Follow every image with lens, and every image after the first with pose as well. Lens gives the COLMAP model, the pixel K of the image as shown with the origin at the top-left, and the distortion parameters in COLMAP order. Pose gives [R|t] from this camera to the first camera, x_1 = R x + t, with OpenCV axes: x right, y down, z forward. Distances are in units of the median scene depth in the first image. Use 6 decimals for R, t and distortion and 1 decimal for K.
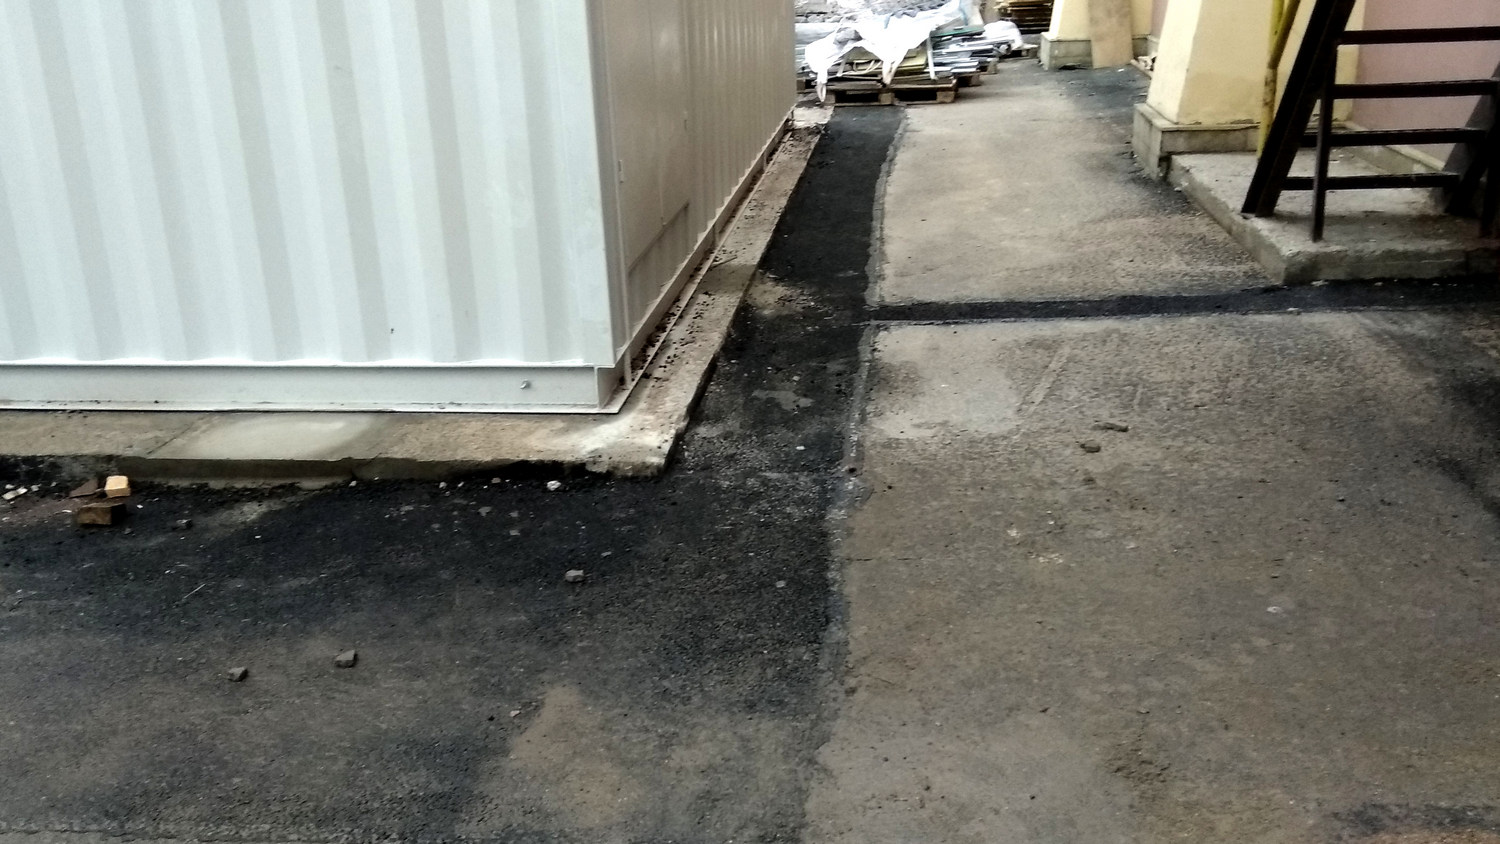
lens RADIAL K [[1203.9, 0, 750.0], [0, 1203.9, 422.0], [0, 0, 1]] dist [0.101271, -0.130258]
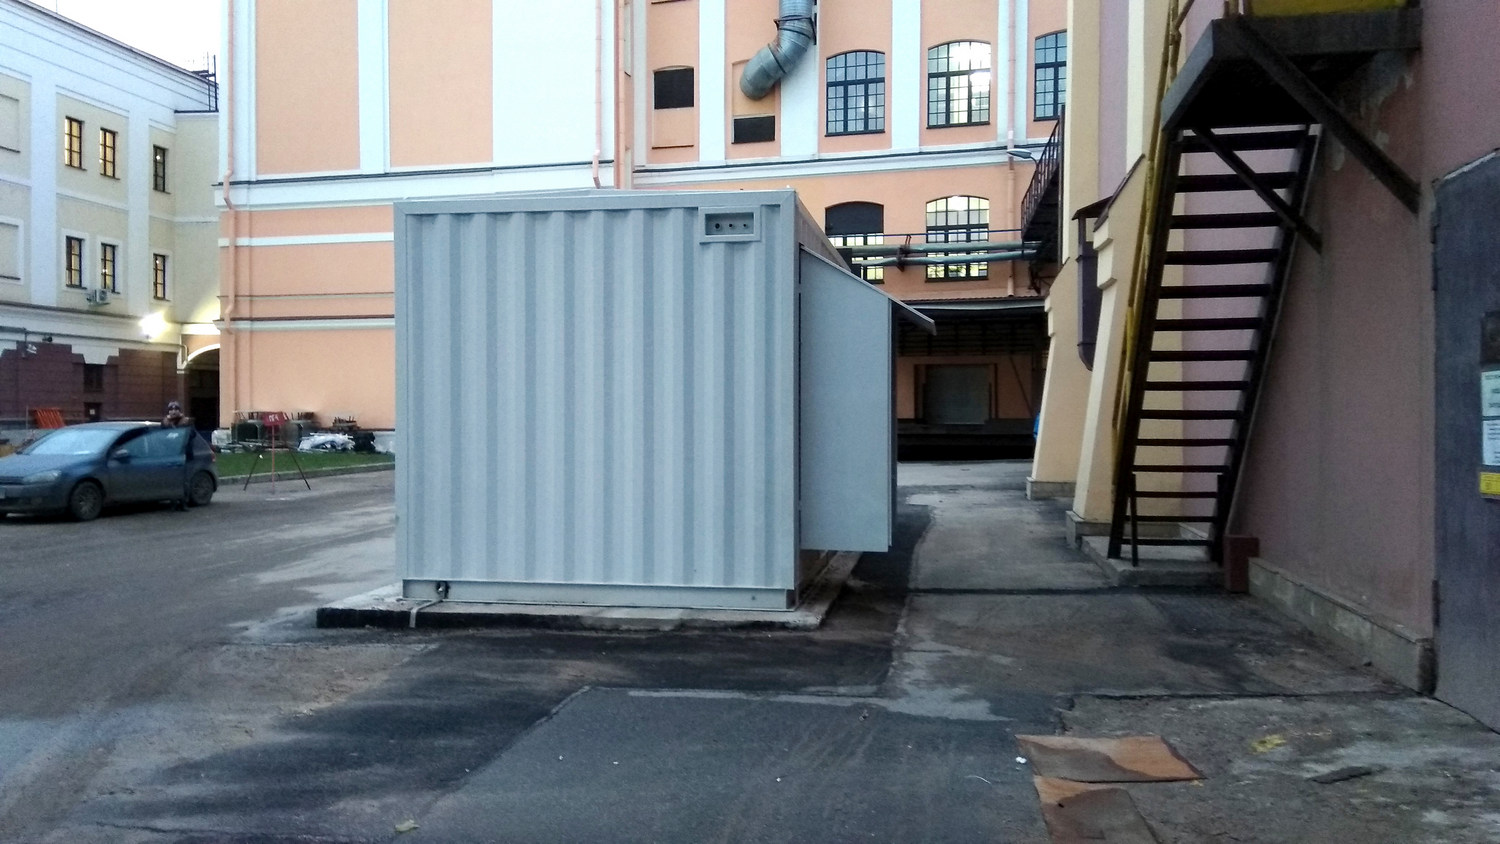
lens RADIAL K [[1203.9, 0, 750.0], [0, 1203.9, 422.0], [0, 0, 1]] dist [0.101271, -0.130258]
pose [[0.998401, 0.034222, -0.044981, -0.107410], [-0.048067, 0.932783, -0.357220, 0.484422], [0.029733, 0.358811, 0.932937, -1.243019]]
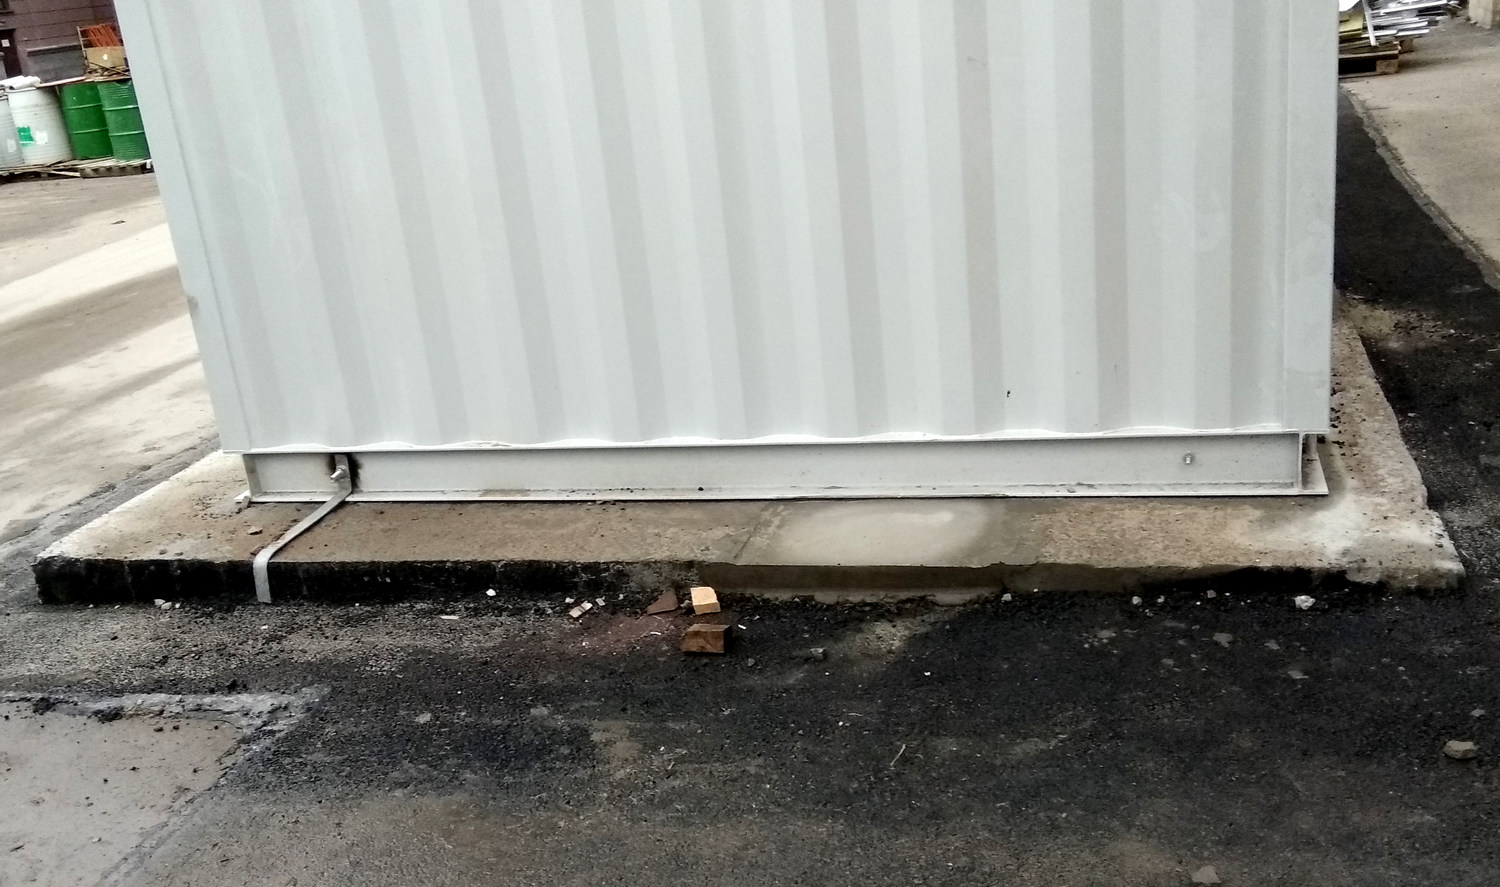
lens RADIAL K [[1285.0, 0, 752.4], [0, 1285.0, 469.7], [0, 0, 1]] dist [0.094744, -0.152070]
pose [[0.987855, -0.022585, -0.153729, -0.348449], [0.024412, 0.999652, 0.010010, -0.040759], [0.153449, -0.013641, 0.988062, 0.165945]]
